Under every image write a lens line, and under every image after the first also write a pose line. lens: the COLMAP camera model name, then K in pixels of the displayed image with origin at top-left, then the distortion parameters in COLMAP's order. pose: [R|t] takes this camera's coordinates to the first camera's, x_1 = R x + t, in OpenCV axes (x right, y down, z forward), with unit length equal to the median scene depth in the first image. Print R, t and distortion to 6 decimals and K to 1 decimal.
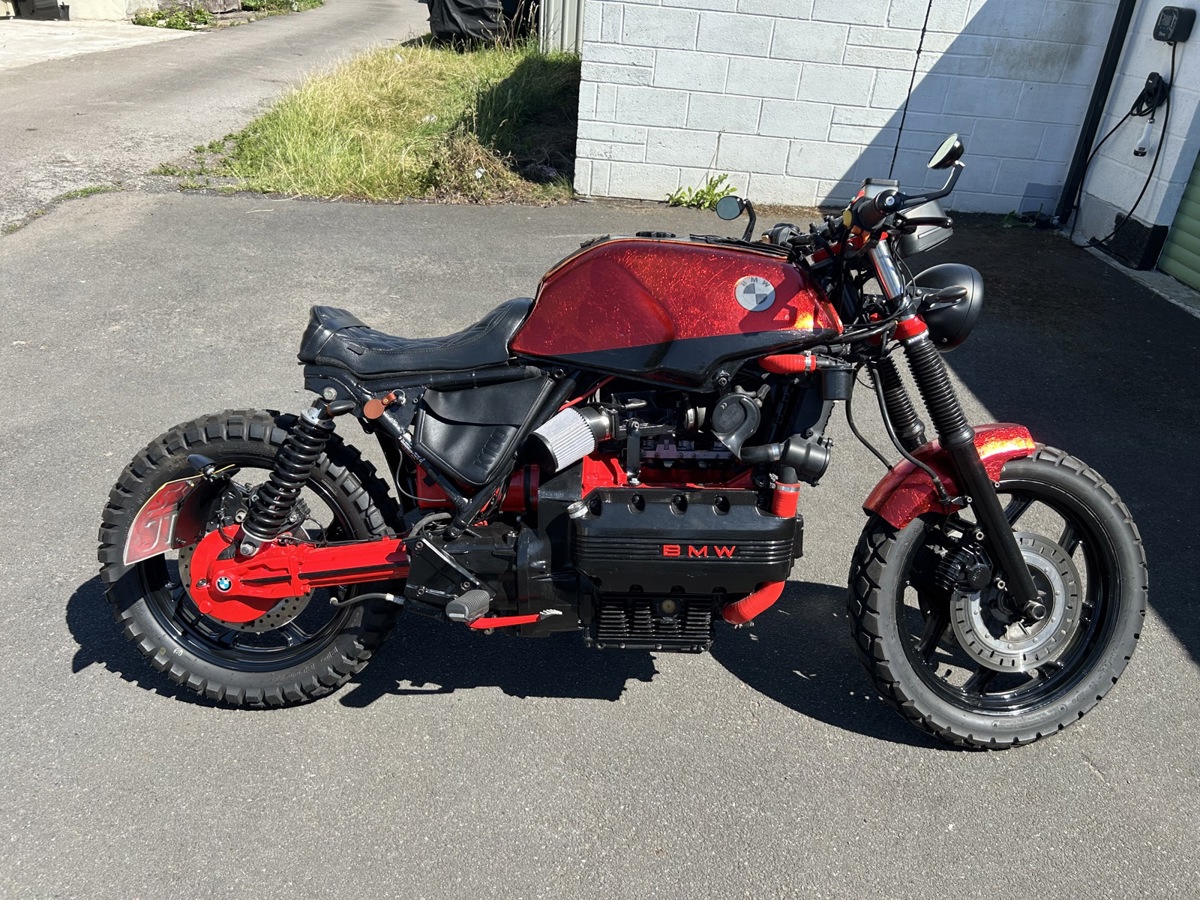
lens RADIAL K [[909.1, 0, 600.0], [0, 909.1, 450.0], [0, 0, 1]] dist [0.040241, -0.036068]
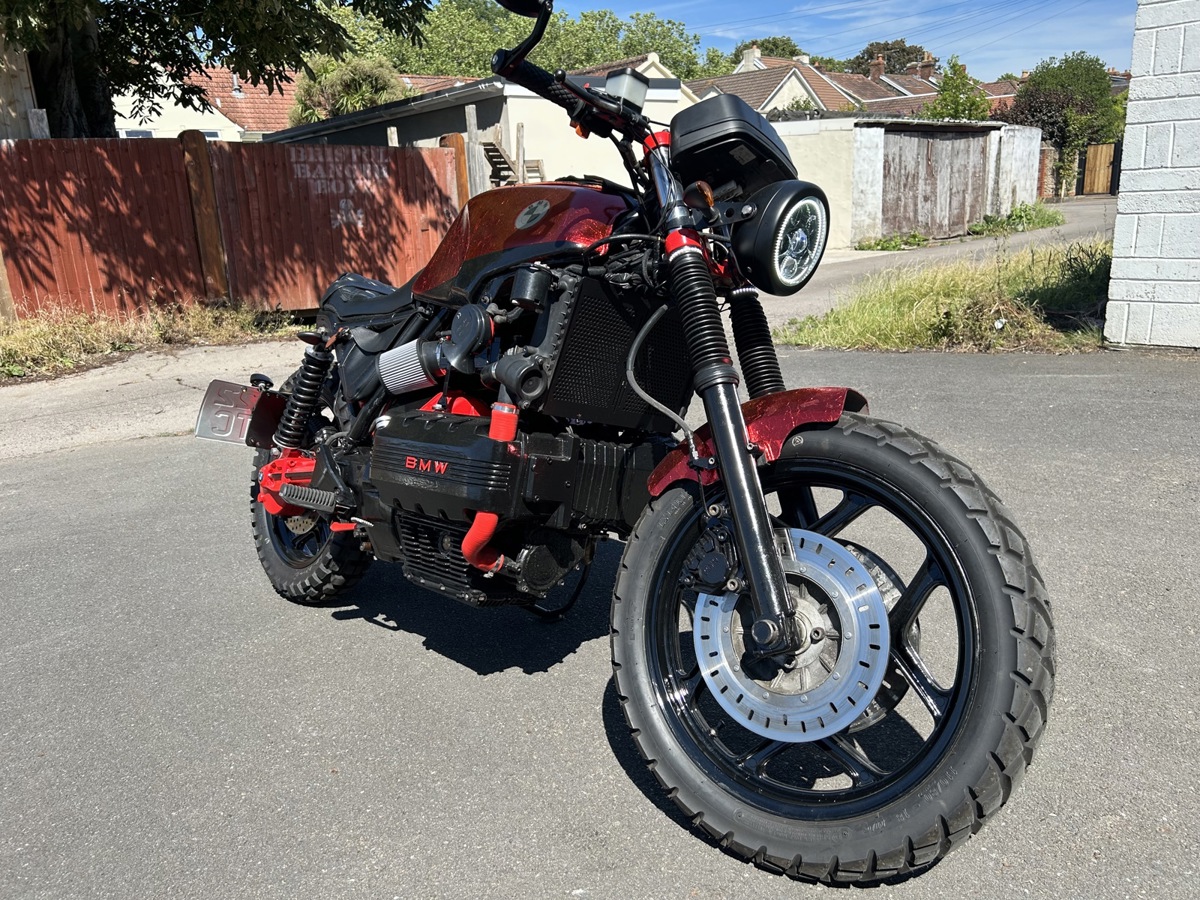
lens RADIAL K [[909.1, 0, 600.0], [0, 909.1, 450.0], [0, 0, 1]] dist [0.040241, -0.036068]
pose [[0.695820, 0.078823, -0.713878, 0.282732], [-0.251218, 0.957884, -0.139099, 0.056102], [0.672848, 0.276127, 0.686316, 0.135741]]
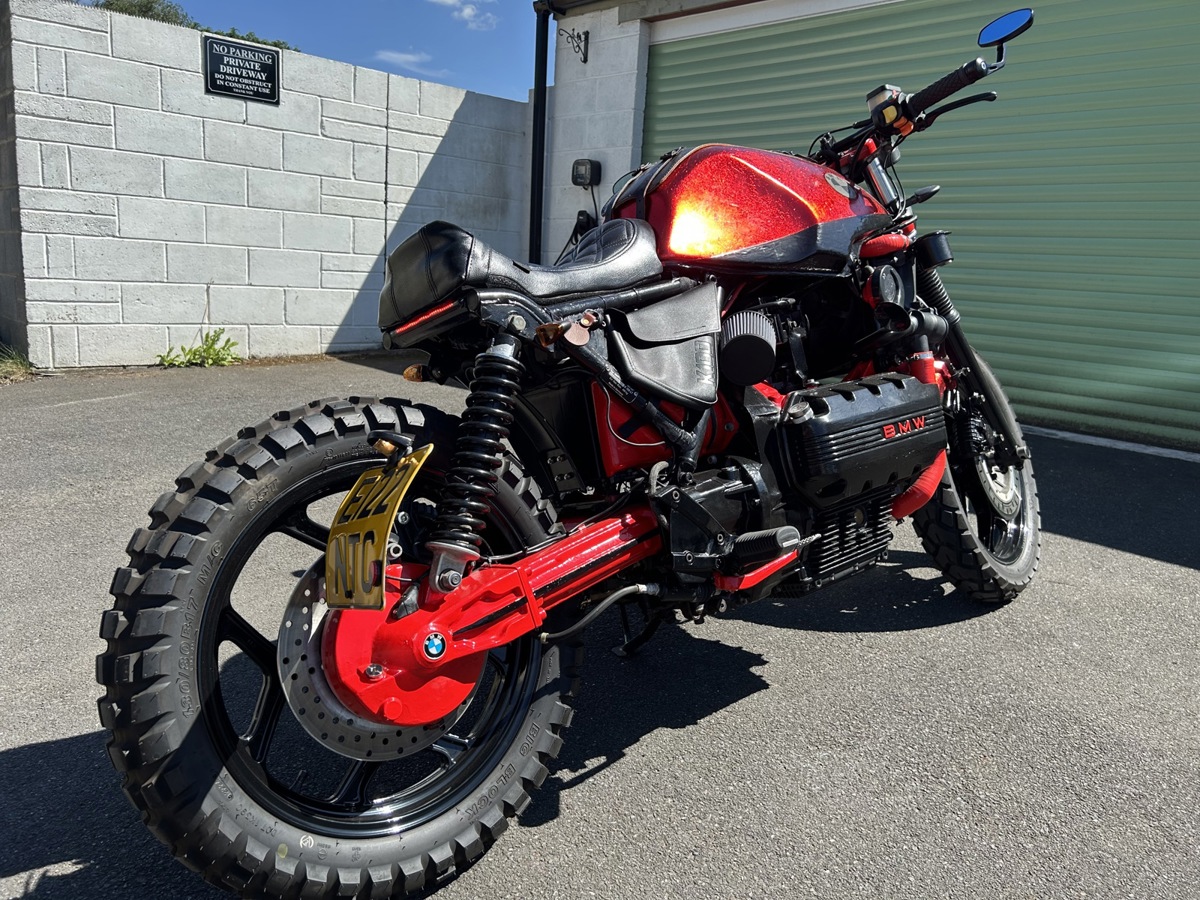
lens RADIAL K [[924.6, 0, 600.0], [0, 924.6, 450.0], [0, 0, 1]] dist [0.038586, -0.049813]
pose [[0.725874, -0.167920, 0.667016, -0.236680], [0.326381, 0.937703, -0.119116, 0.043888], [-0.605461, 0.304164, 0.735460, 0.144308]]
